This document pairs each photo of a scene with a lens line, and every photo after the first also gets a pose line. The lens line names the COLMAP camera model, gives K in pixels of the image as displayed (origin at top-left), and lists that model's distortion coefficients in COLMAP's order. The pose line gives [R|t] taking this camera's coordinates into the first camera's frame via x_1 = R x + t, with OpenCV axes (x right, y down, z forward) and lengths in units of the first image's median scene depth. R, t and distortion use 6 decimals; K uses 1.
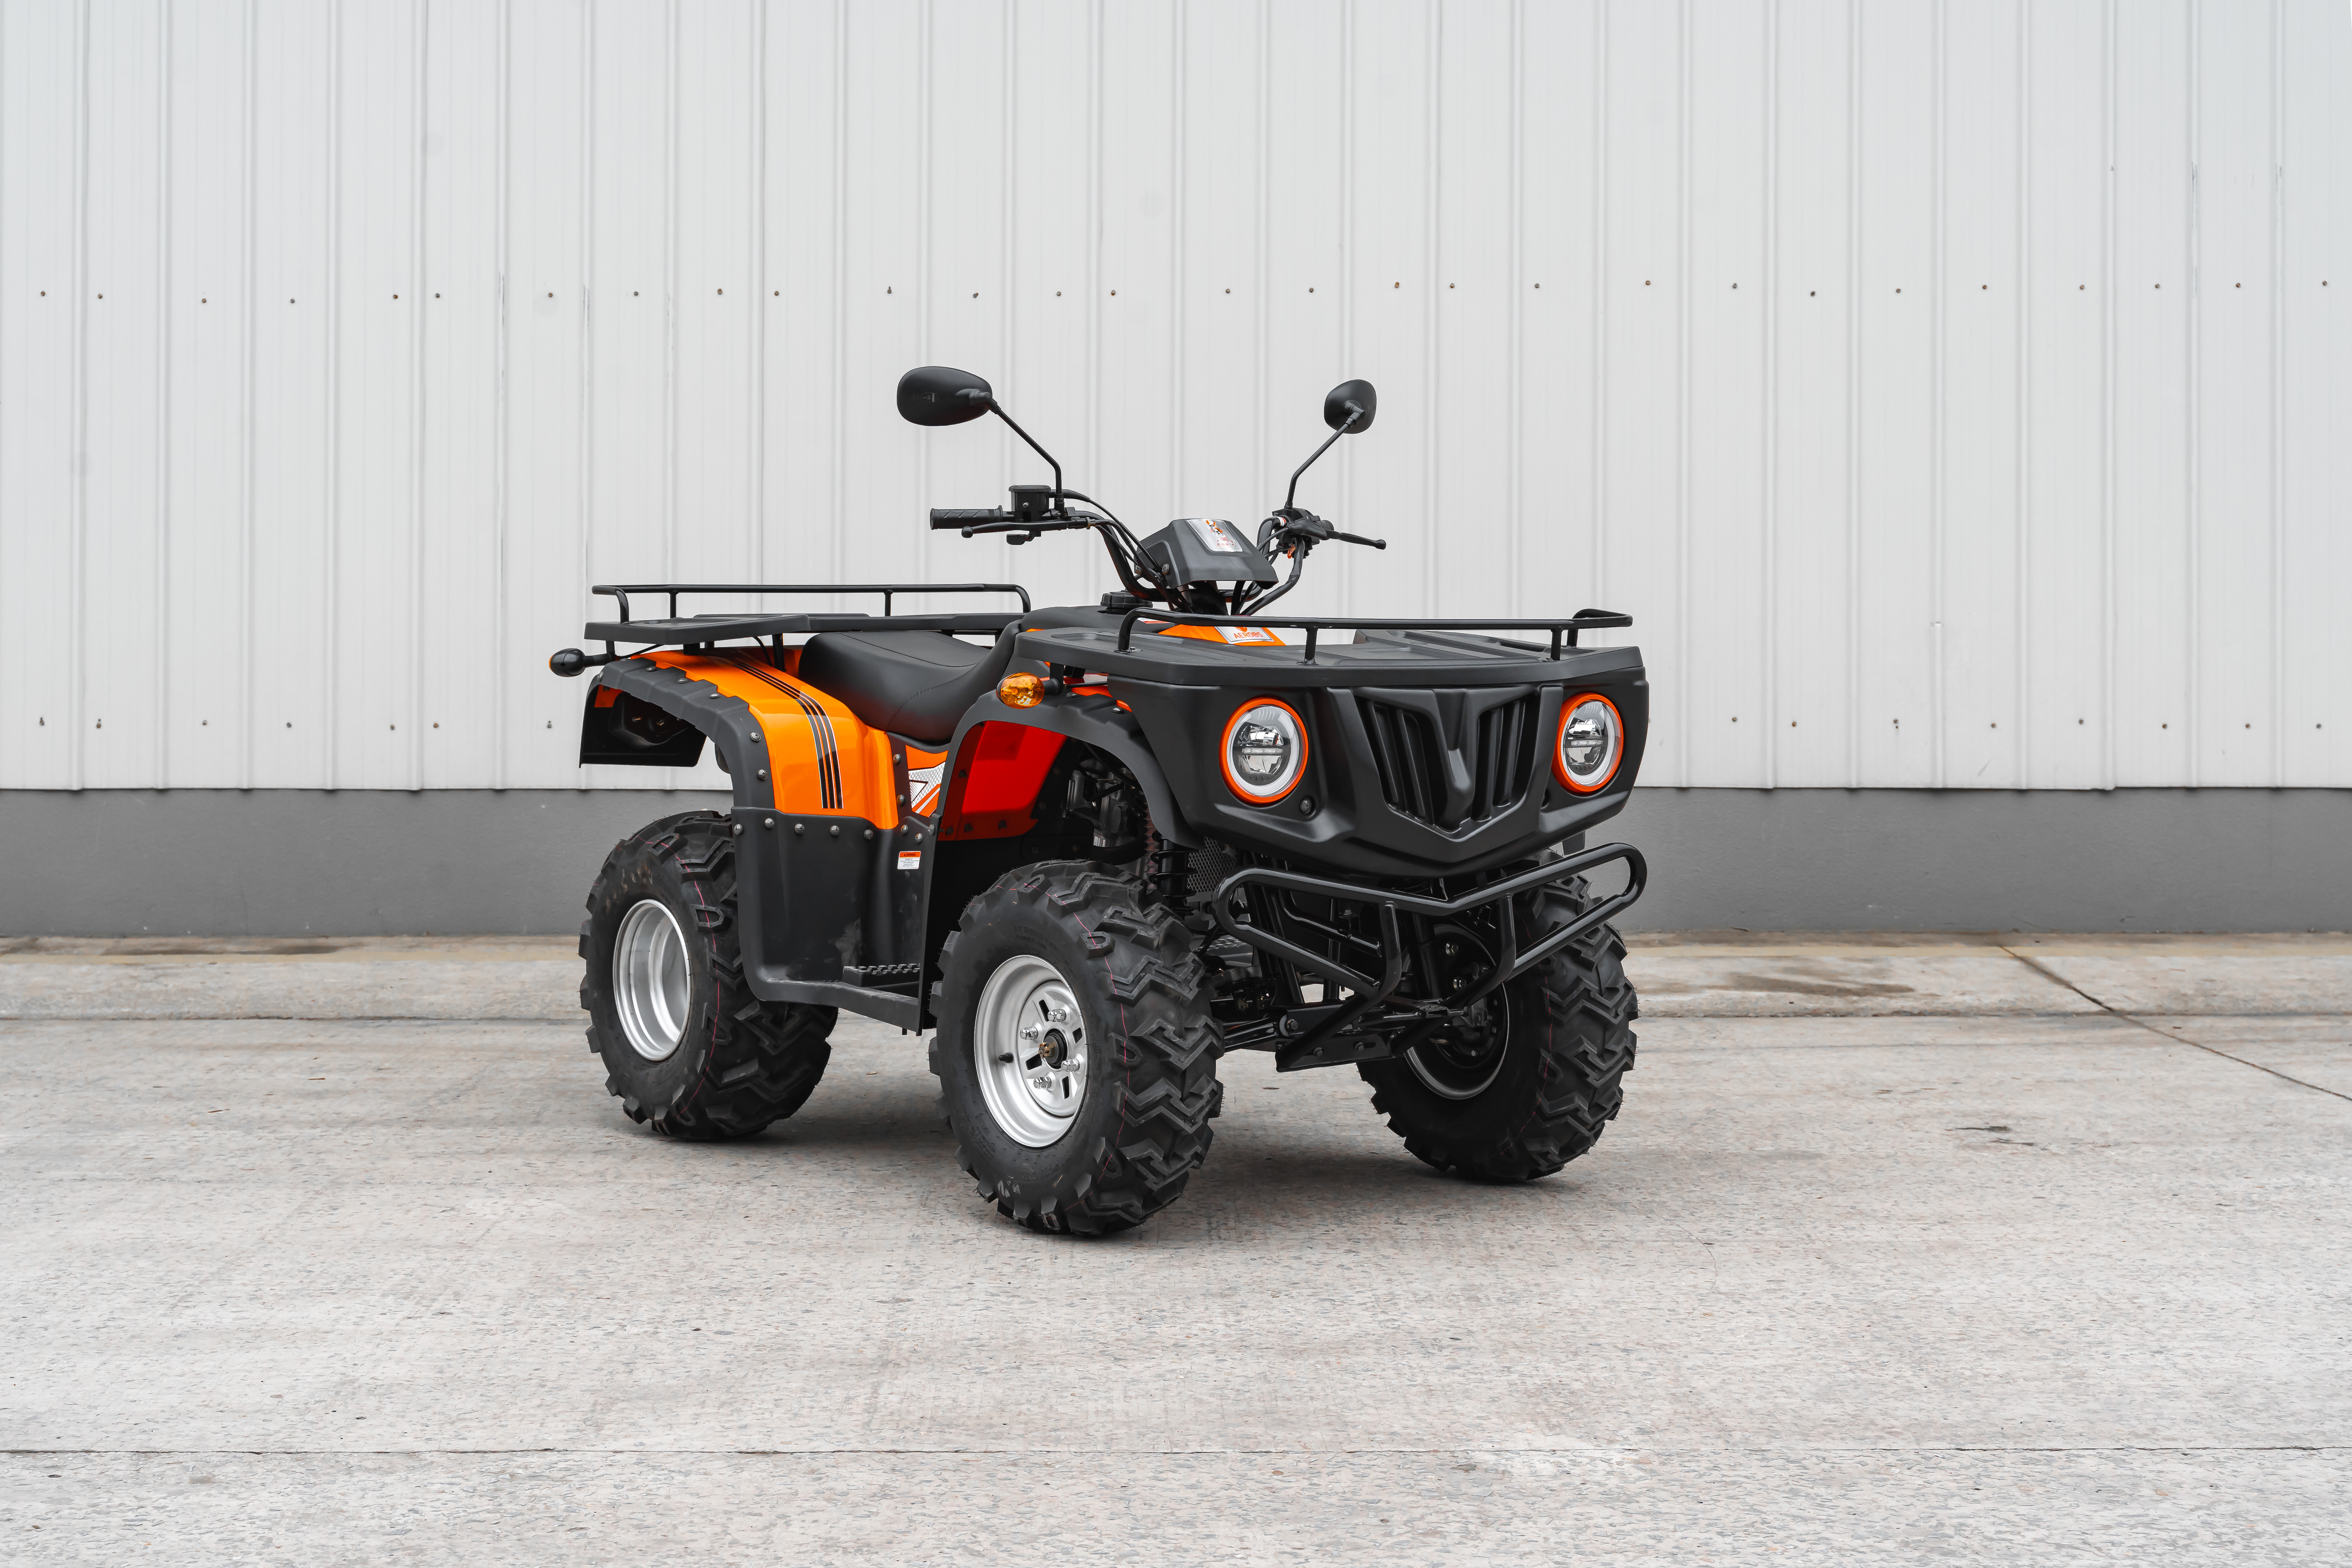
lens RADIAL K [[3228.8, 0, 1176.9], [0, 3228.8, 573.1], [0, 0, 1]] dist [0.003699, -0.011503]
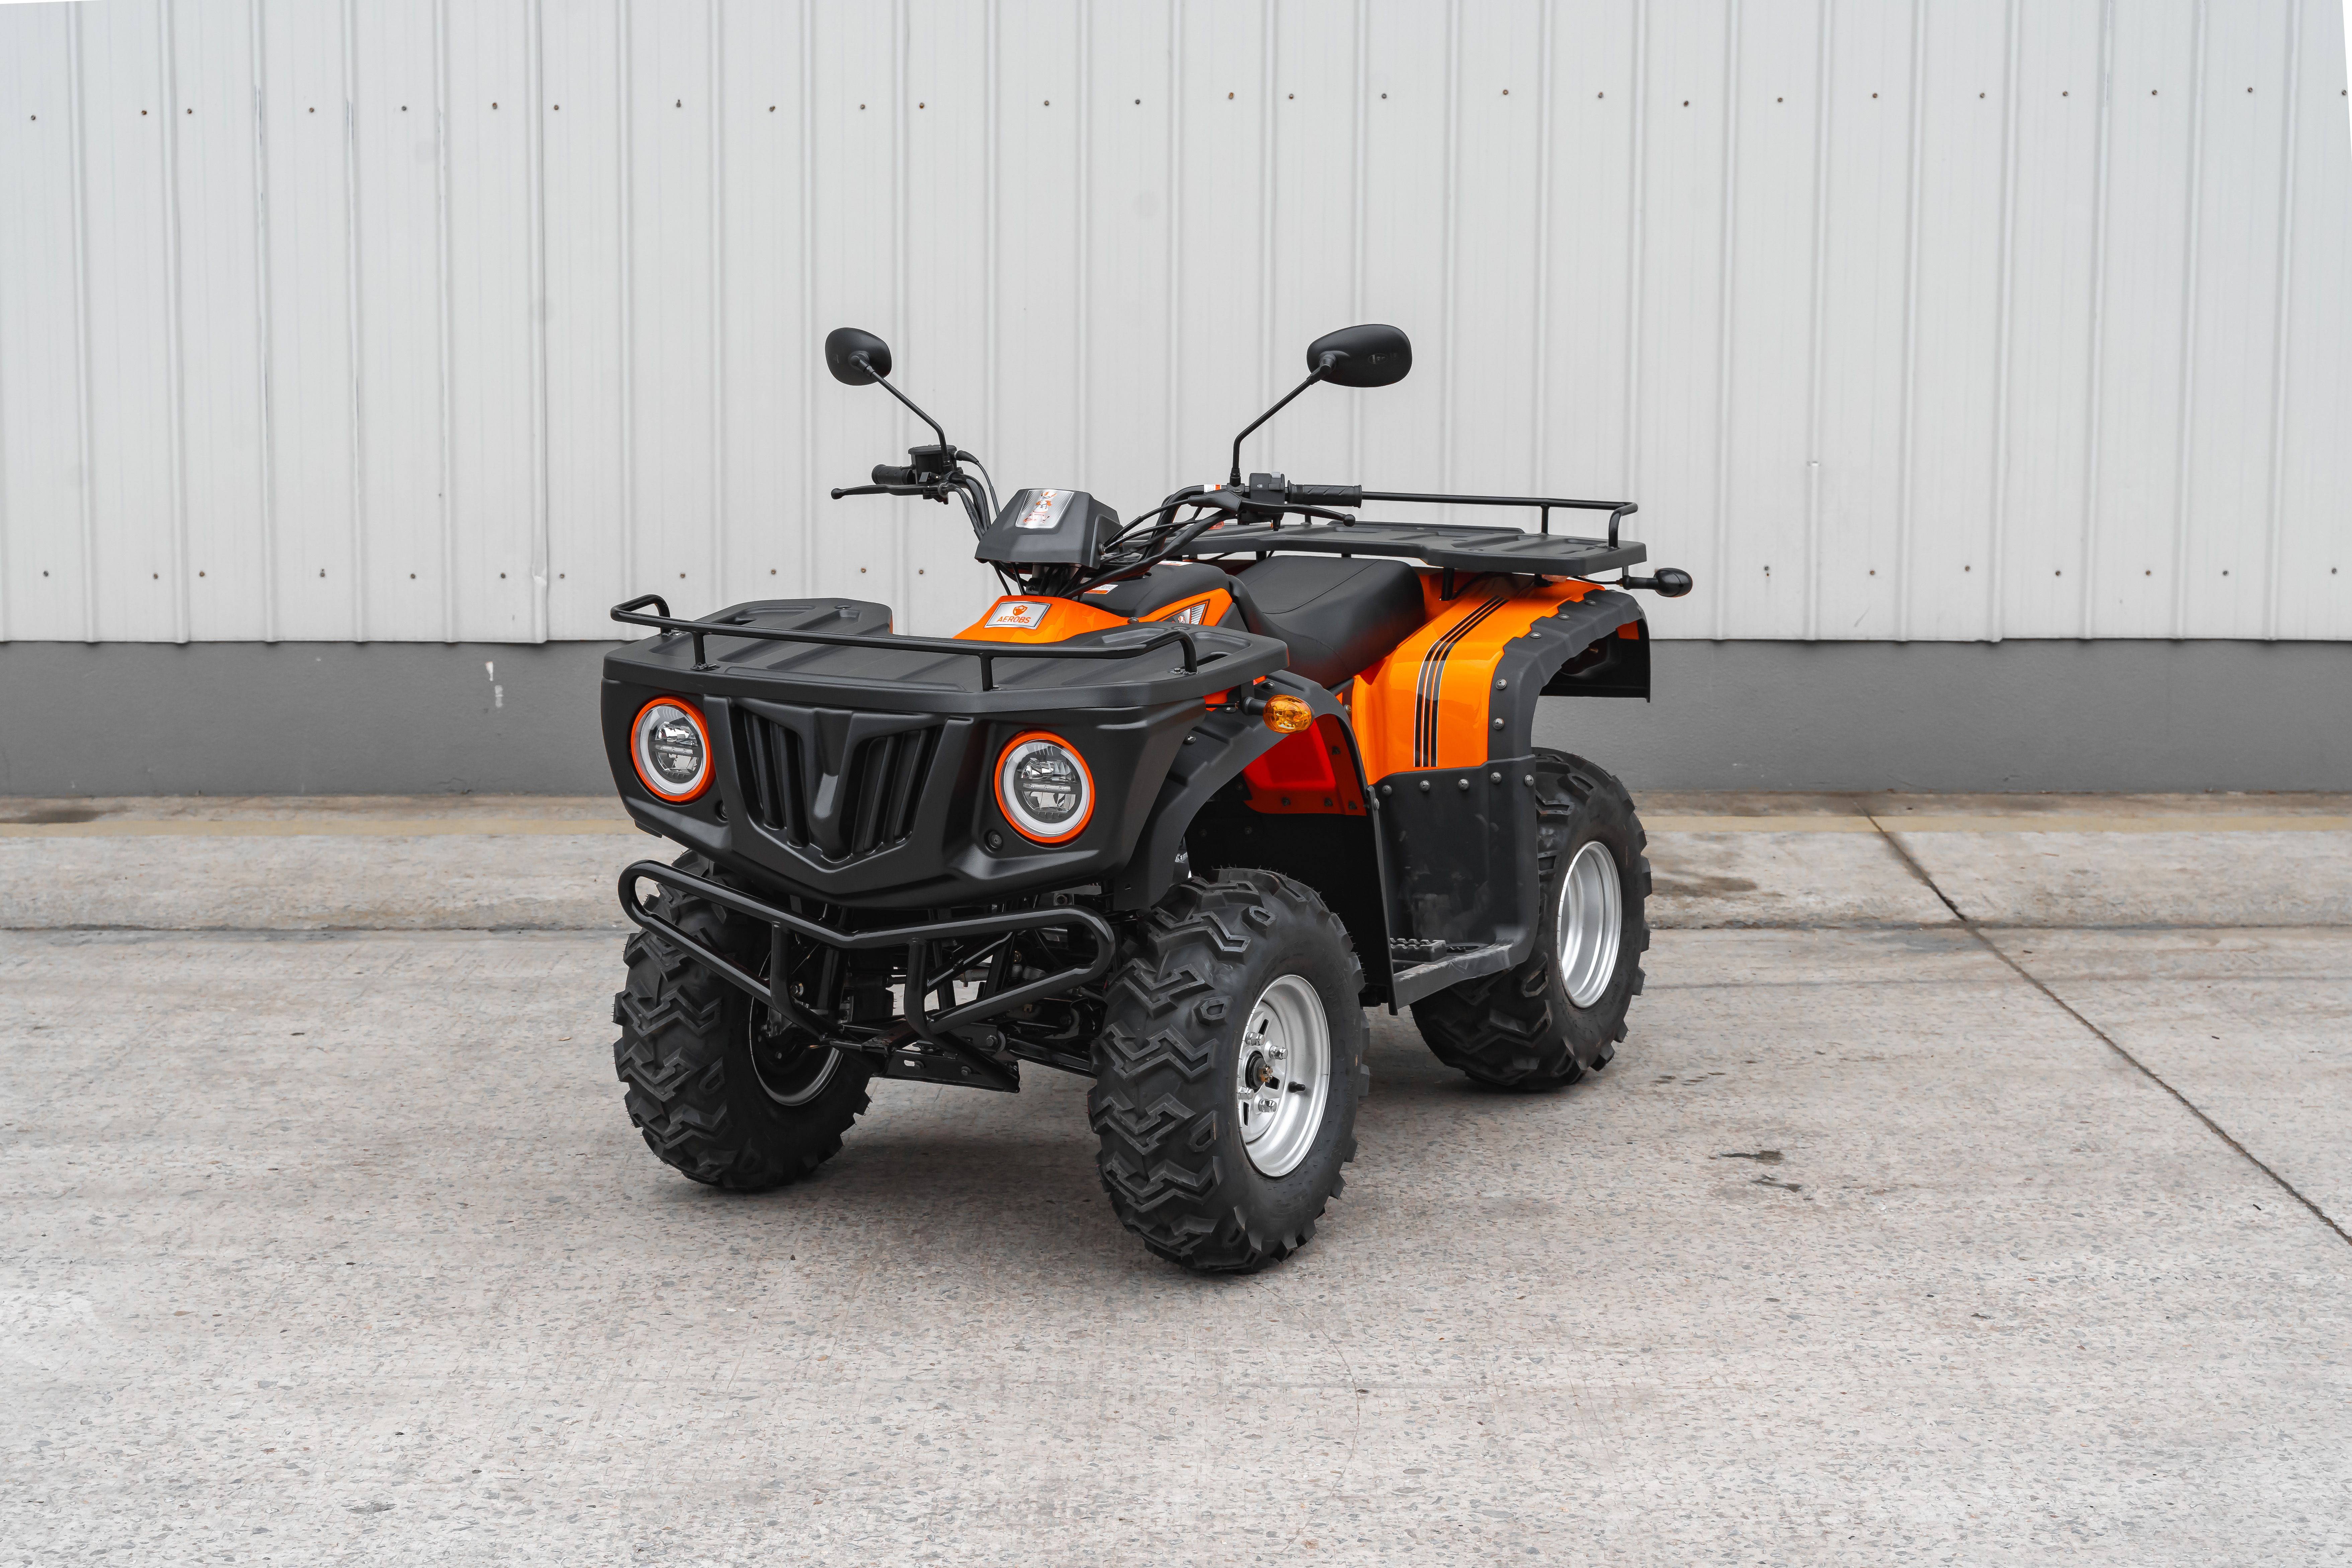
lens RADIAL K [[3188.4, 0, 1114.2], [0, 3188.4, 602.1], [0, 0, 1]] dist [0.000462, -0.001256]
pose [[0.999706, 0.001968, -0.024165, 0.068924], [0.000772, 0.993613, 0.112840, -0.058202], [0.024233, -0.112826, 0.993319, 0.100087]]
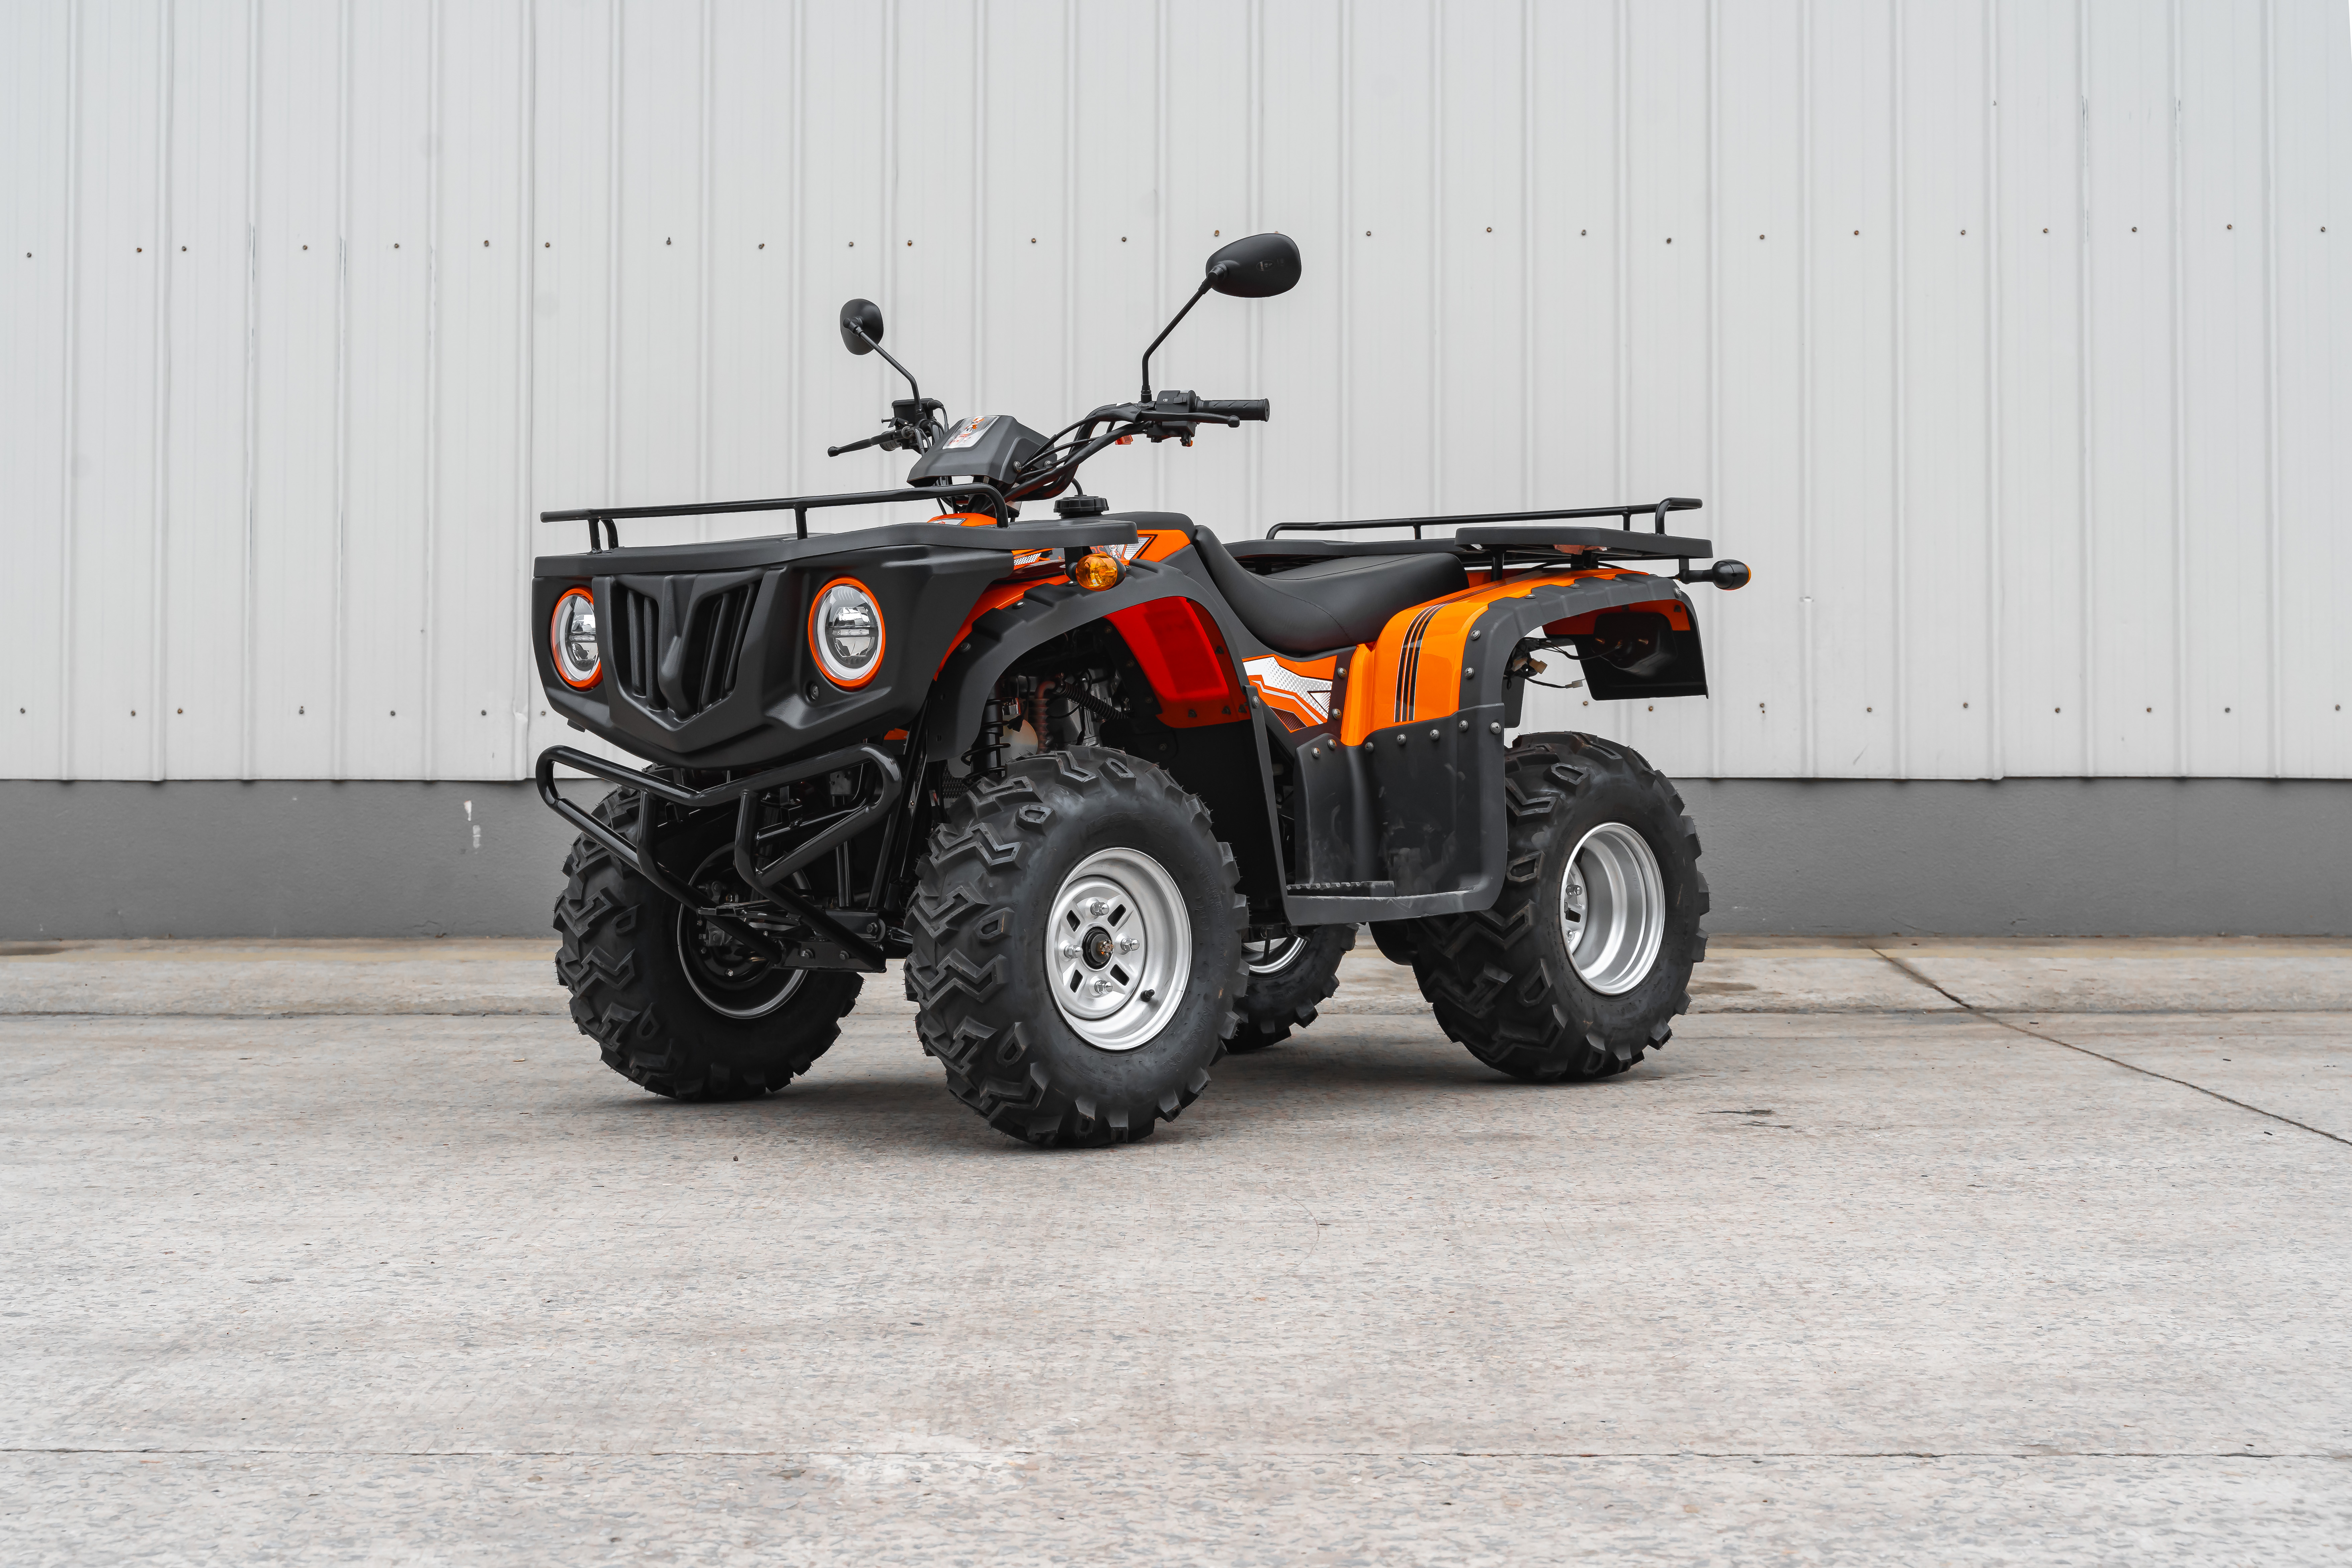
lens RADIAL K [[3188.4, 0, 1114.2], [0, 3188.4, 602.1], [0, 0, 1]] dist [0.000462, -0.001256]
pose [[0.999552, -0.003523, -0.029710, 0.079216], [0.003082, 0.999884, -0.014896, 0.035464], [0.029759, 0.014797, 0.999448, 0.106593]]
